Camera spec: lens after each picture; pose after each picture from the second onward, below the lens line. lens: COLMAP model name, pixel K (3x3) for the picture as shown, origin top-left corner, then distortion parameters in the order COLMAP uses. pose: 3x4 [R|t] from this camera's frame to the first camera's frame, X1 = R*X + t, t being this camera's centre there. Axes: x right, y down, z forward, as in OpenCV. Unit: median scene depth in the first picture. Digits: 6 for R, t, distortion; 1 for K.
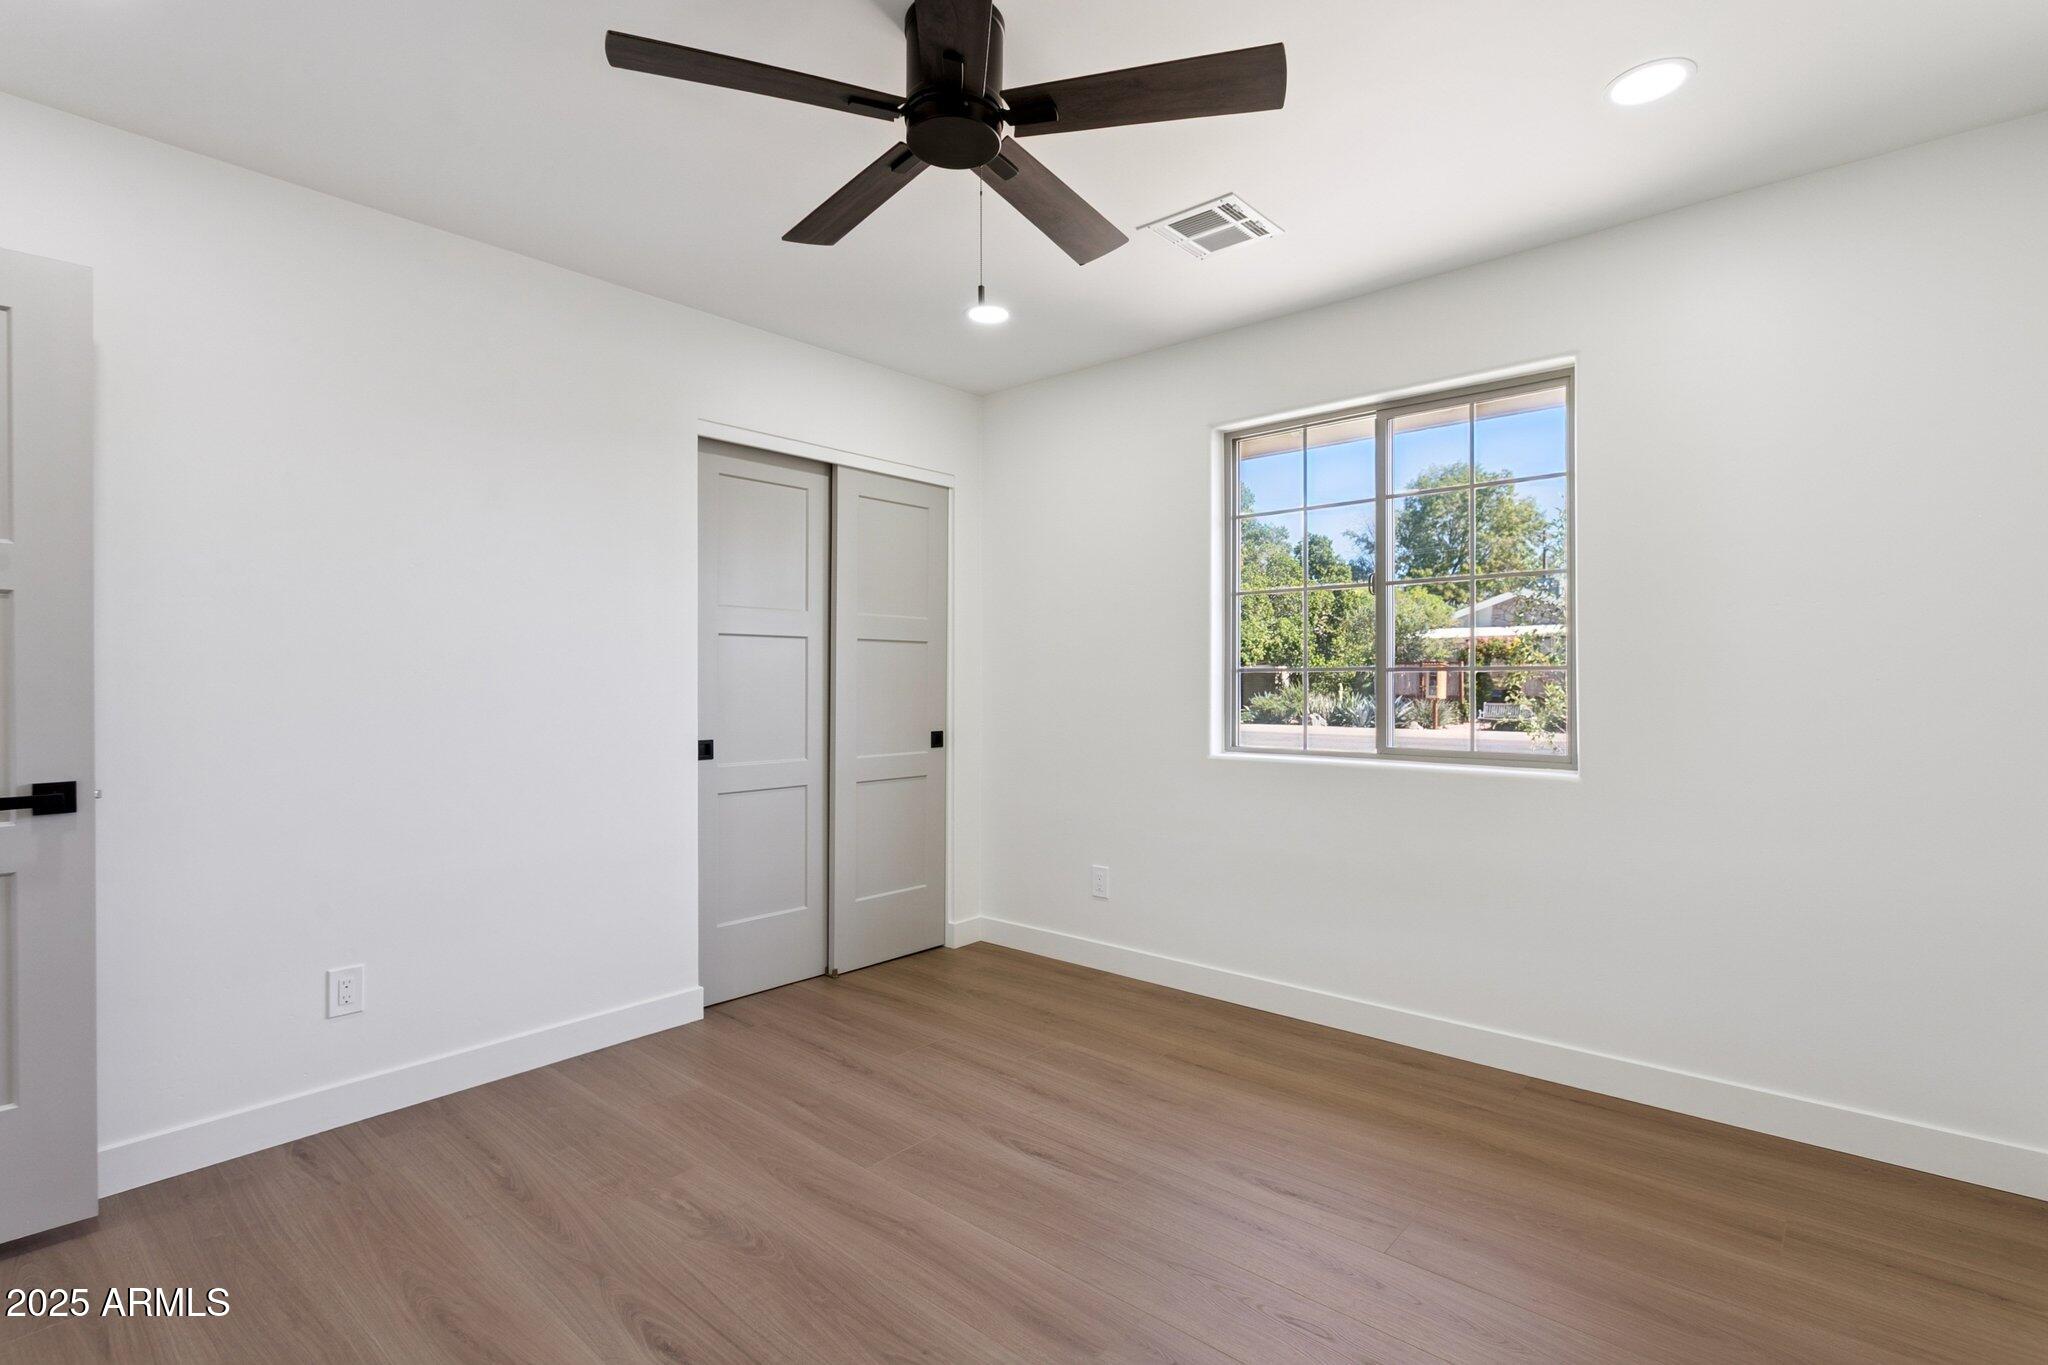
lens RADIAL K [[950.4, 0, 1033.6], [0, 950.4, 677.5], [0, 0, 1]] dist [-0.077254, 0.000190]
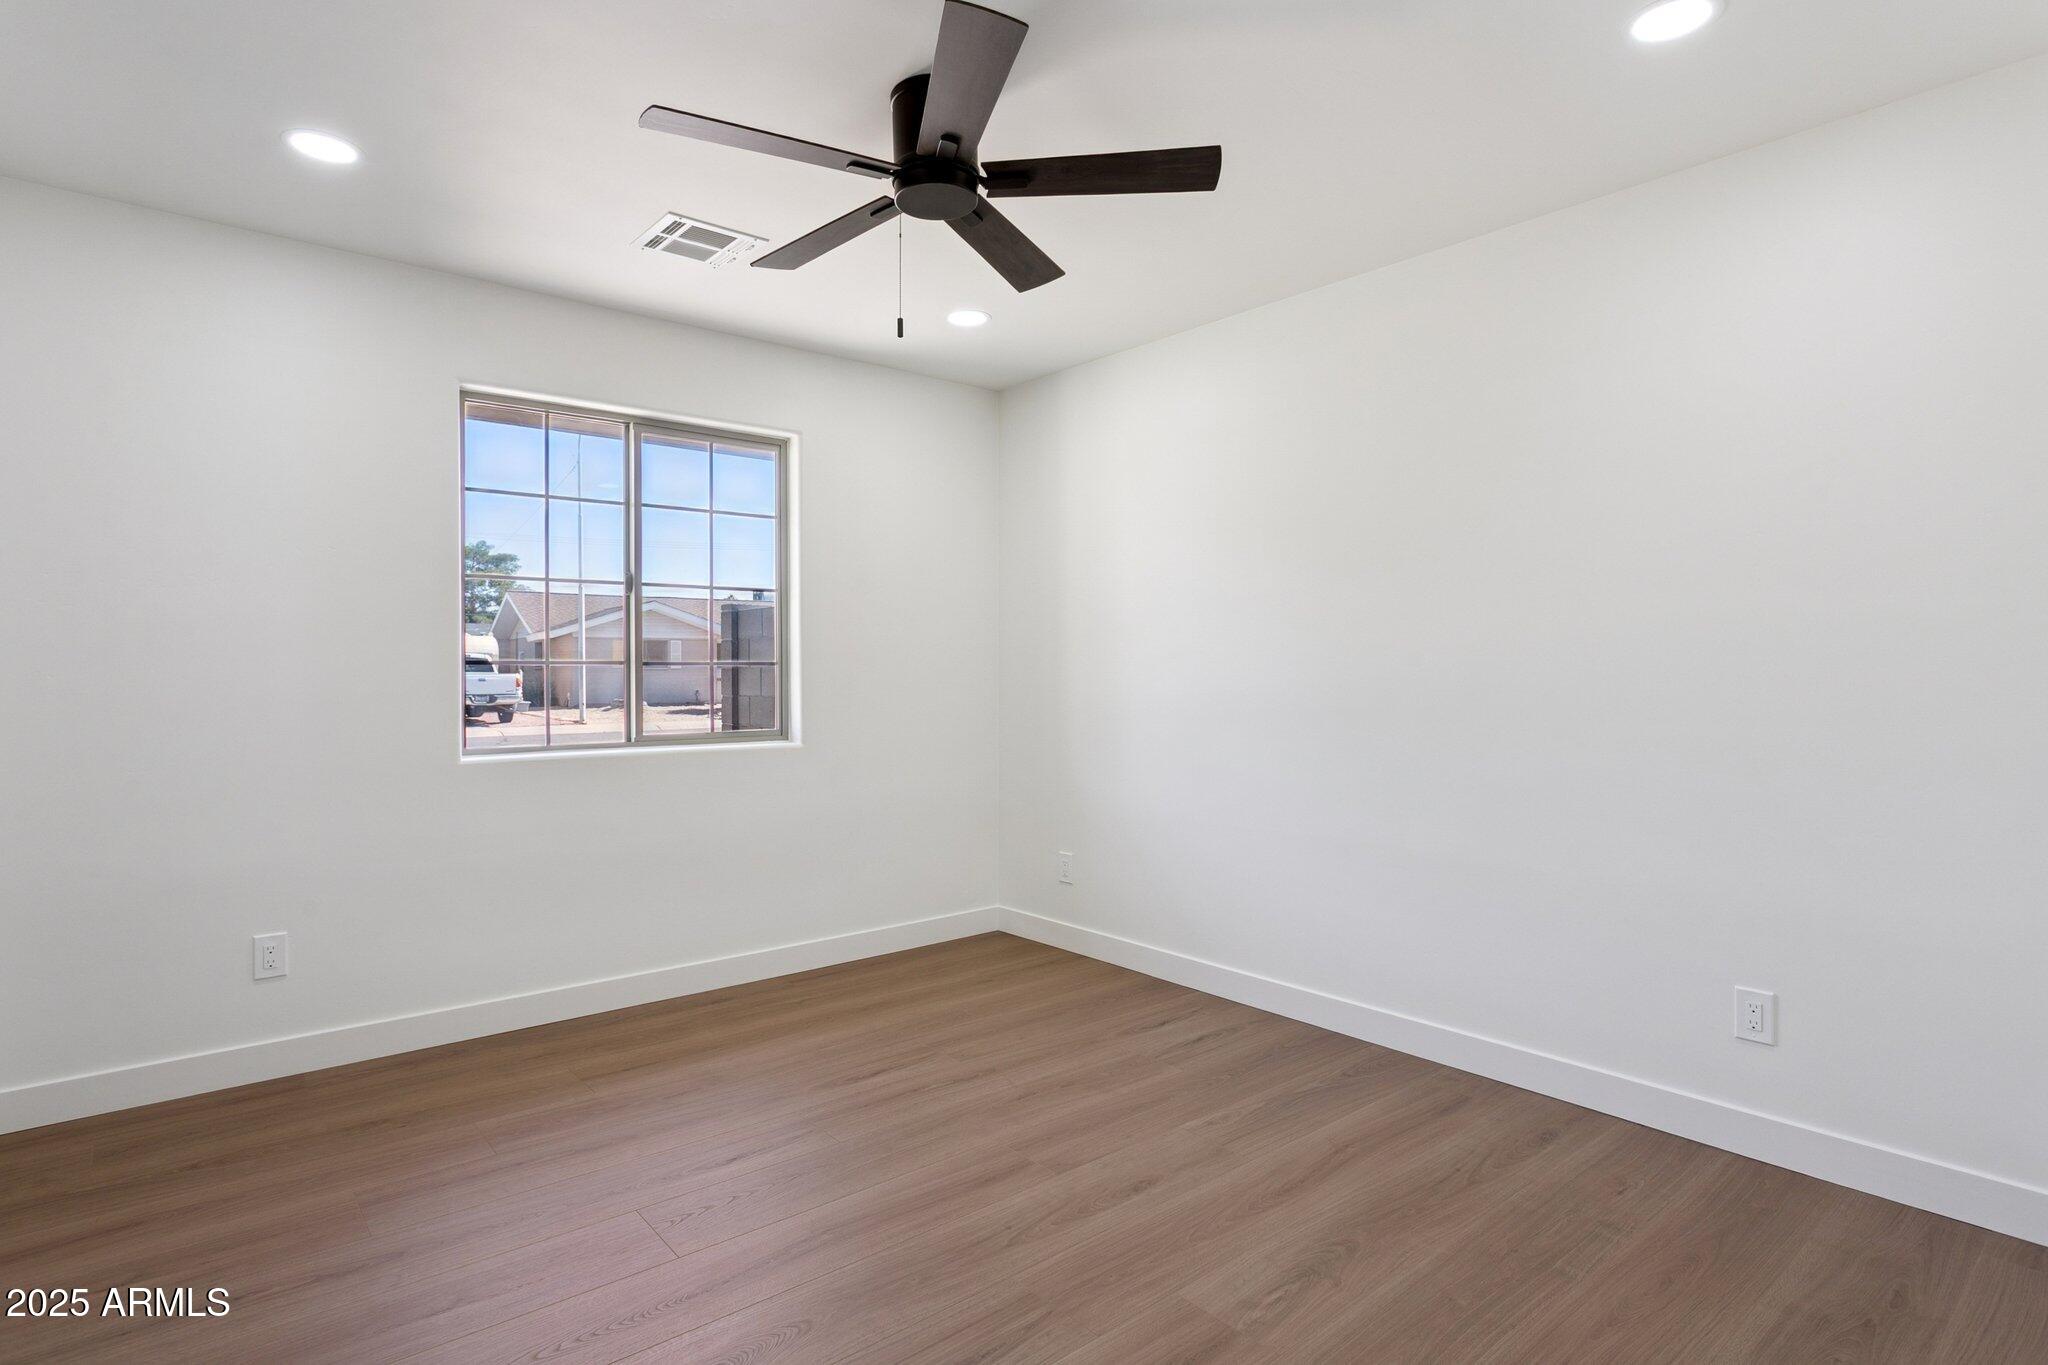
lens RADIAL K [[995.0, 0, 1018.6], [0, 995.0, 667.9], [0, 0, 1]] dist [-0.004860, -0.000104]
pose [[0.154584, 0.007342, 0.987952, -0.715849], [-0.000301, 0.999973, -0.007384, 0.004220], [-0.987980, 0.000844, 0.154582, 0.395415]]
